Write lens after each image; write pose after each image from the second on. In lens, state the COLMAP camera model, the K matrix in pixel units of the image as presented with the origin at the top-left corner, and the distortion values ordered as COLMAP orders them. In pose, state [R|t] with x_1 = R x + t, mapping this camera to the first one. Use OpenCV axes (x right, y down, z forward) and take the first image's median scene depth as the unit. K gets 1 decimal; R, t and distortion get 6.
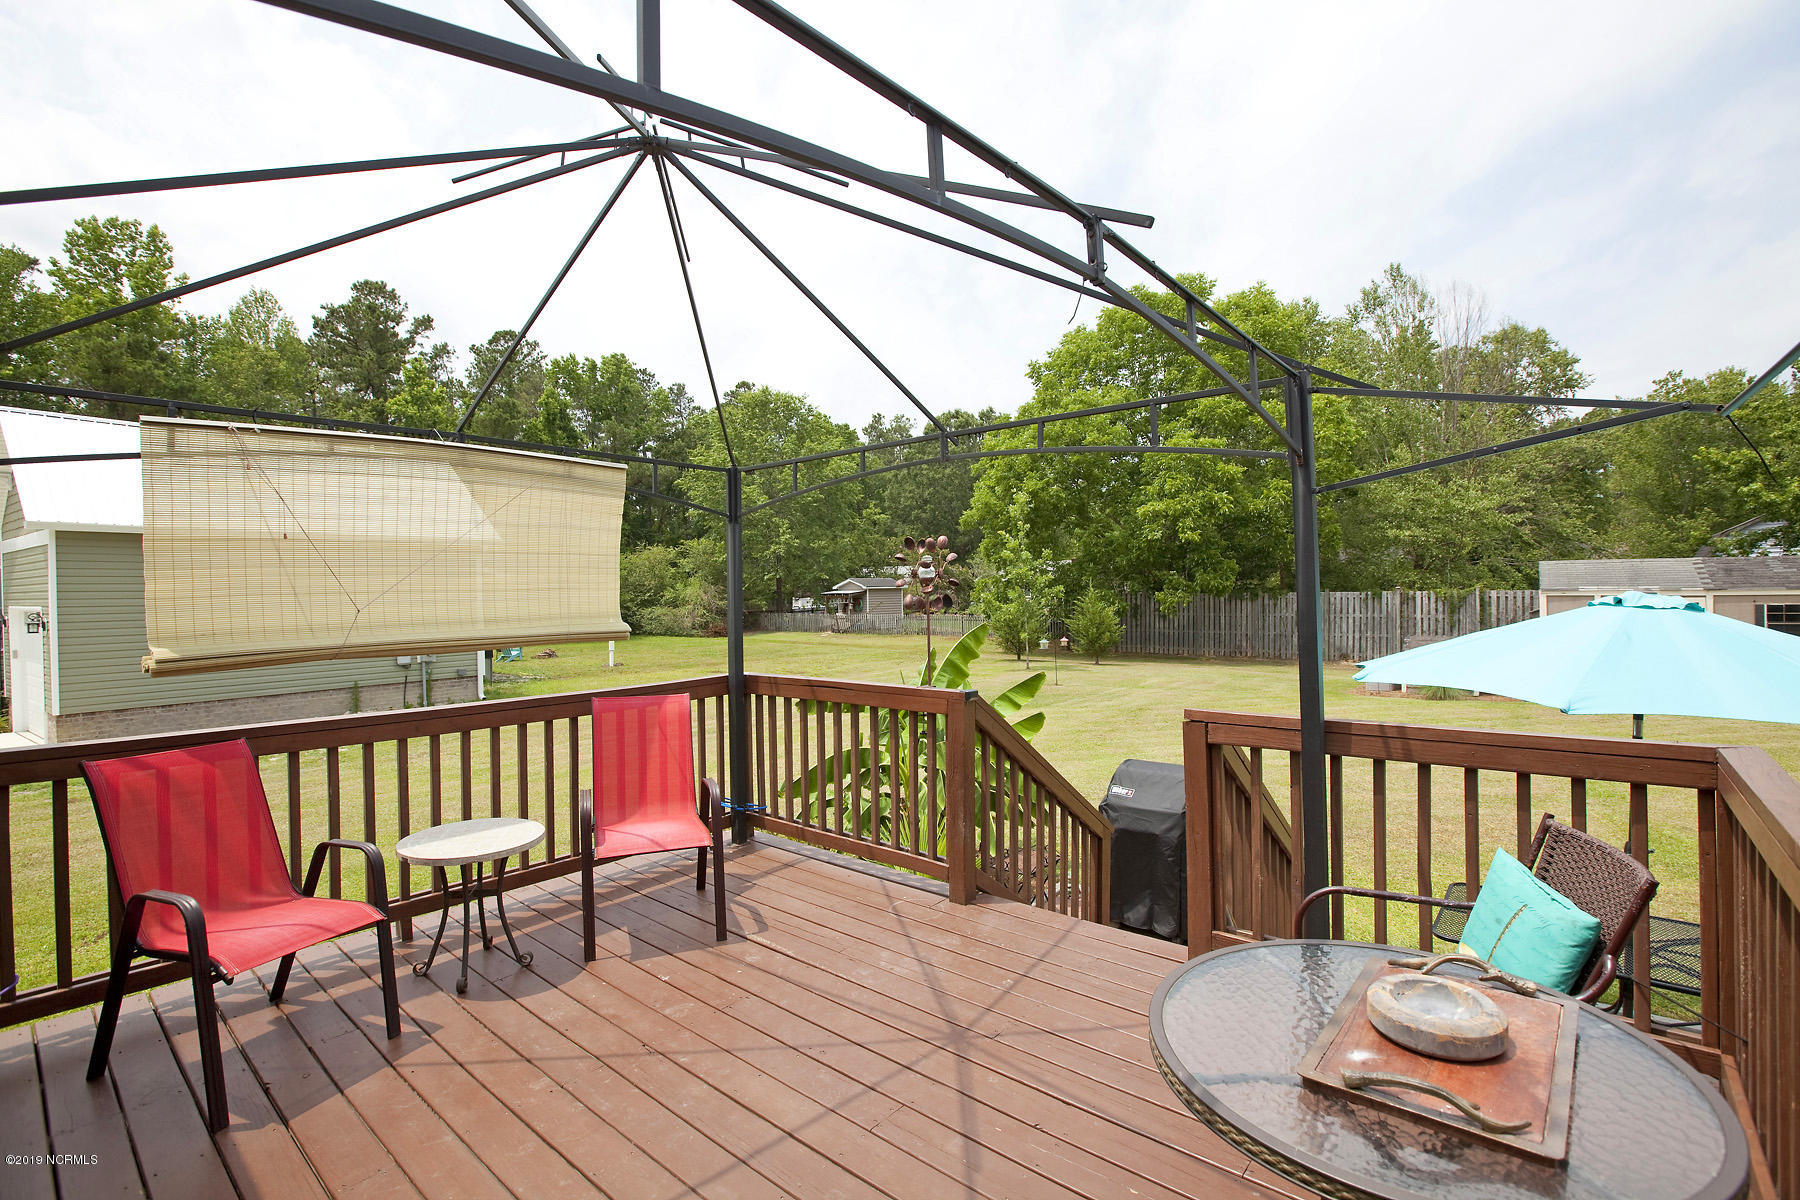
lens RADIAL K [[822.6, 0, 894.4], [0, 822.6, 611.3], [0, 0, 1]] dist [-0.052129, 0.016036]
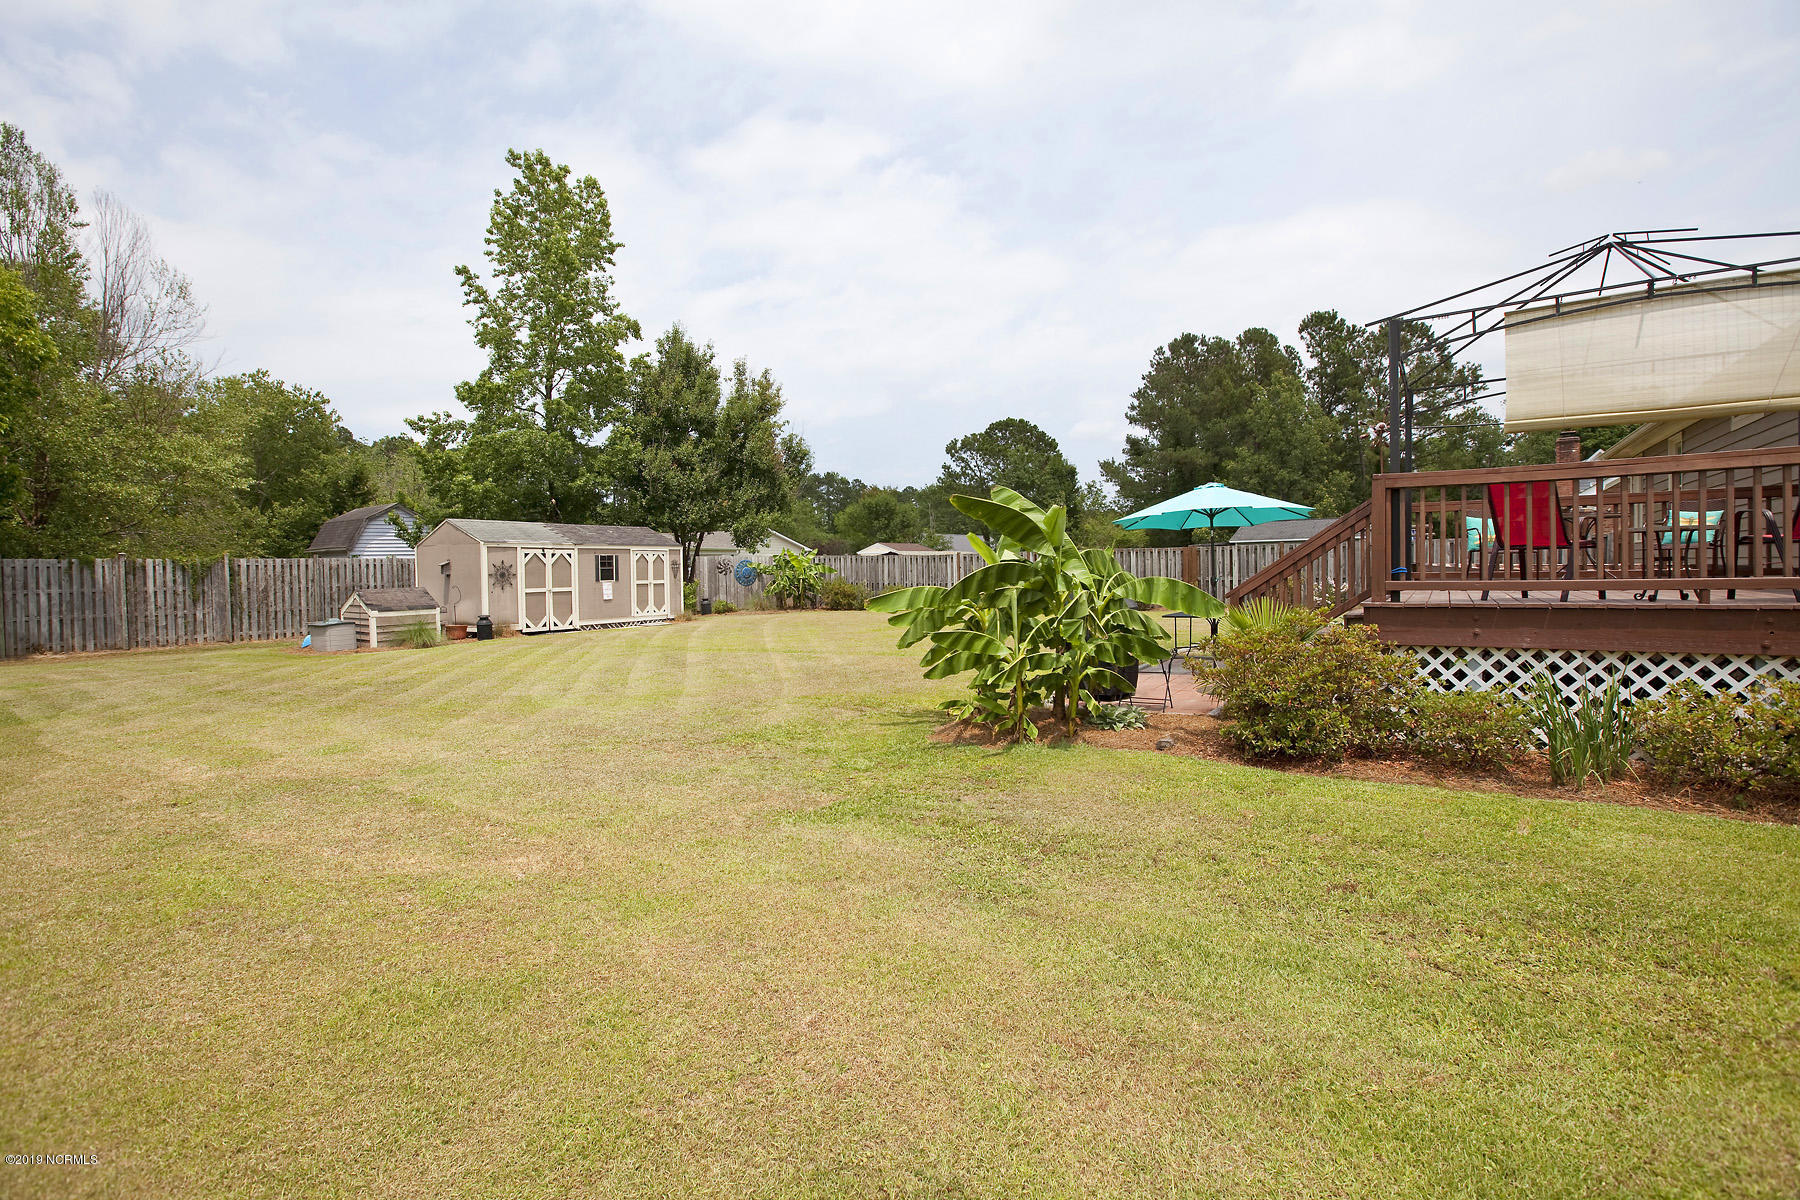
lens RADIAL K [[822.6, 0, 899.3], [0, 822.6, 588.5], [0, 0, 1]] dist [-0.052129, 0.016036]
pose [[-0.108441, -0.002664, 0.994099, -0.230041], [0.047453, 0.998843, 0.007853, 0.033811], [-0.992970, 0.048025, -0.108190, 0.315772]]
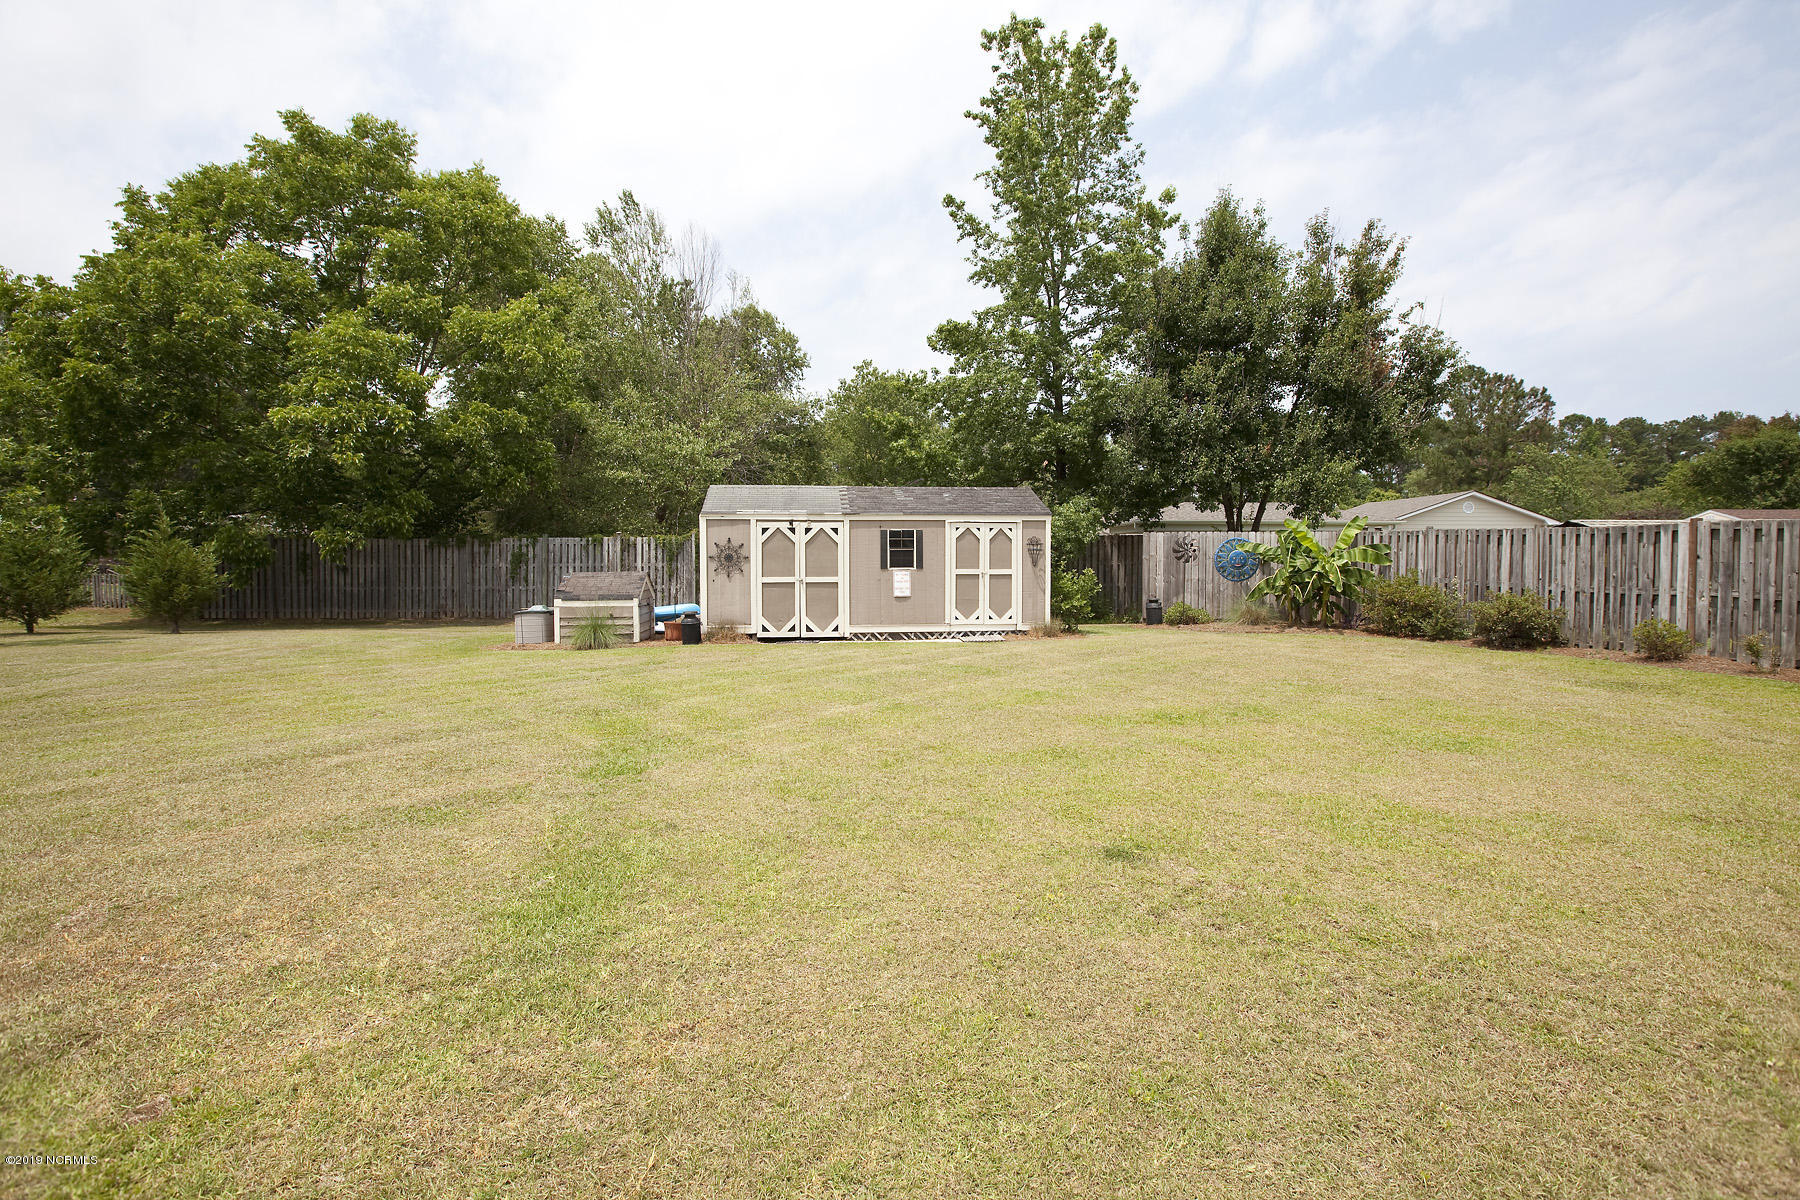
lens RADIAL K [[822.6, 0, 885.4], [0, 822.6, 592.0], [0, 0, 1]] dist [-0.052129, 0.016036]
pose [[0.717660, -0.012972, 0.696273, 0.198675], [0.009523, 0.999916, 0.008814, 0.029724], [-0.696329, 0.000306, 0.717723, 0.140337]]
